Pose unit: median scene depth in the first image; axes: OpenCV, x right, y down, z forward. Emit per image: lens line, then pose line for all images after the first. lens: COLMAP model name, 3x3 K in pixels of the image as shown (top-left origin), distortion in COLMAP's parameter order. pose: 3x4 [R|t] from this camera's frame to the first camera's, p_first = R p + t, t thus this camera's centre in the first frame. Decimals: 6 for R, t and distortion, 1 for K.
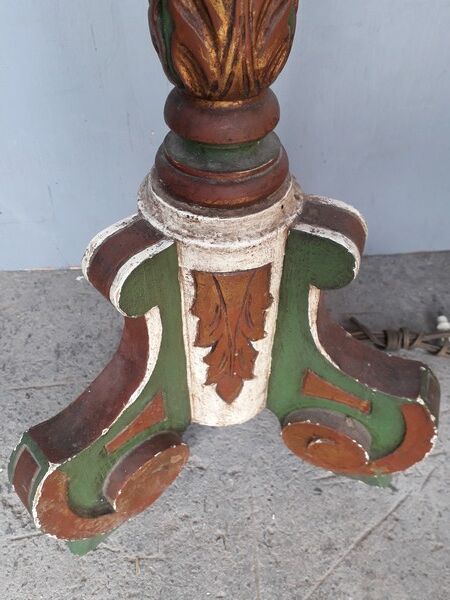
lens RADIAL K [[475.8, 0, 225.0], [0, 475.8, 300.0], [0, 0, 1]] dist [0.045211, -0.073888]
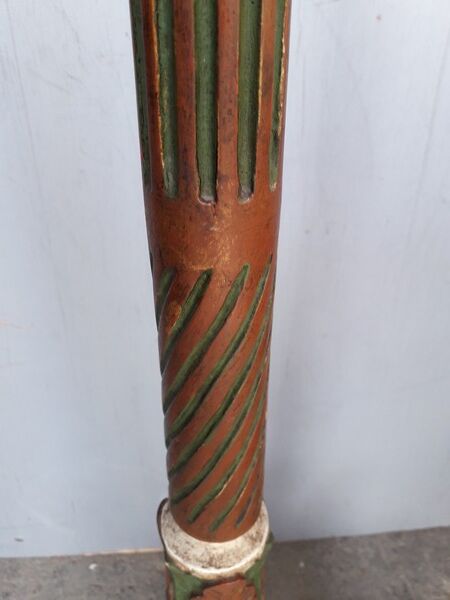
lens RADIAL K [[484.4, 0, 220.8], [0, 484.4, 303.0], [0, 0, 1]] dist [0.005098, -0.040527]
pose [[0.999975, 0.001835, -0.006822, 0.011133], [-0.003058, 0.982932, -0.183942, -0.670623], [0.006368, 0.183958, 0.982913, -0.360239]]
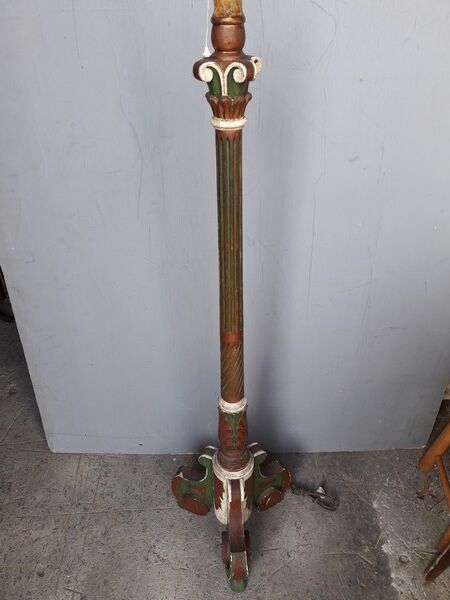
lens RADIAL K [[468.6, 0, 225.0], [0, 468.6, 300.0], [0, 0, 1]] dist [-0.001009, -0.003350]
pose [[0.996822, 0.022161, -0.076522, 0.163401], [-0.037970, 0.976573, -0.211810, -0.502967], [0.070035, 0.214042, 0.974310, -2.139756]]
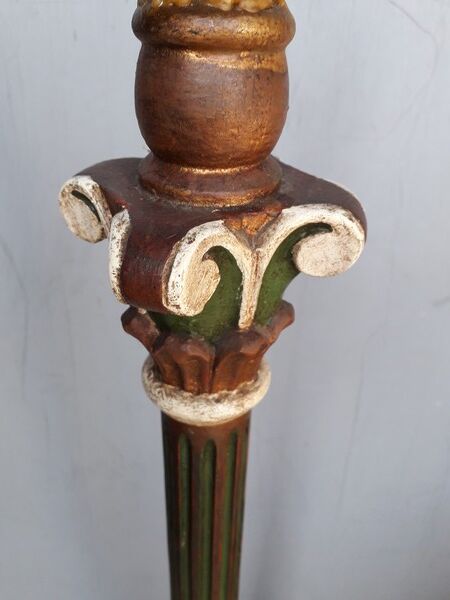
lens RADIAL K [[484.4, 0, 220.8], [0, 484.4, 303.0], [0, 0, 1]] dist [0.005098, -0.040527]
pose [[0.999055, 0.037191, -0.022509, 0.056939], [-0.041573, 0.968737, -0.244583, -1.437325], [0.012709, 0.245288, 0.969367, -1.139033]]
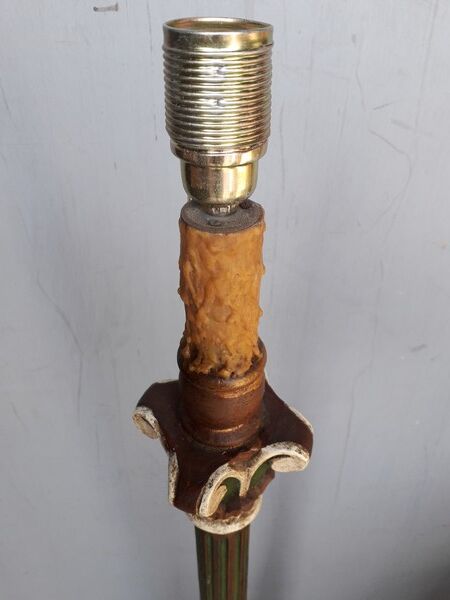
lens RADIAL K [[468.6, 0, 225.0], [0, 468.6, 300.0], [0, 0, 1]] dist [-0.001009, -0.003350]
pose [[0.998050, 0.031195, -0.054069, 0.070189], [-0.039488, 0.986355, -0.159827, -1.674846], [0.048345, 0.161650, 0.985663, -1.440815]]
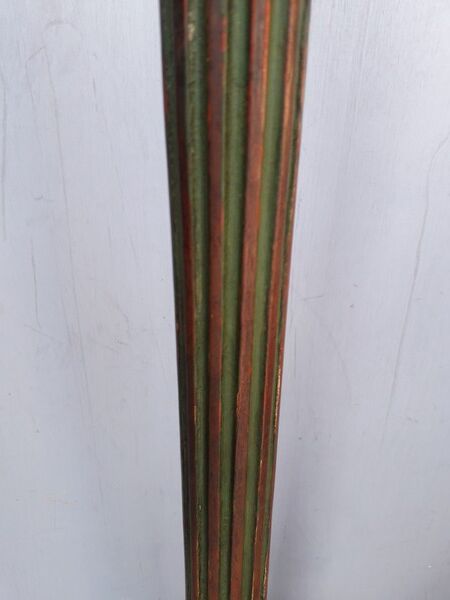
lens RADIAL K [[476.3, 0, 232.4], [0, 476.3, 290.4], [0, 0, 1]] dist [-0.000540, -0.003732]
pose [[0.998515, 0.035512, -0.041312, 0.050986], [-0.045354, 0.961996, -0.269270, -1.075879], [0.030180, 0.270744, 0.962178, -0.739763]]
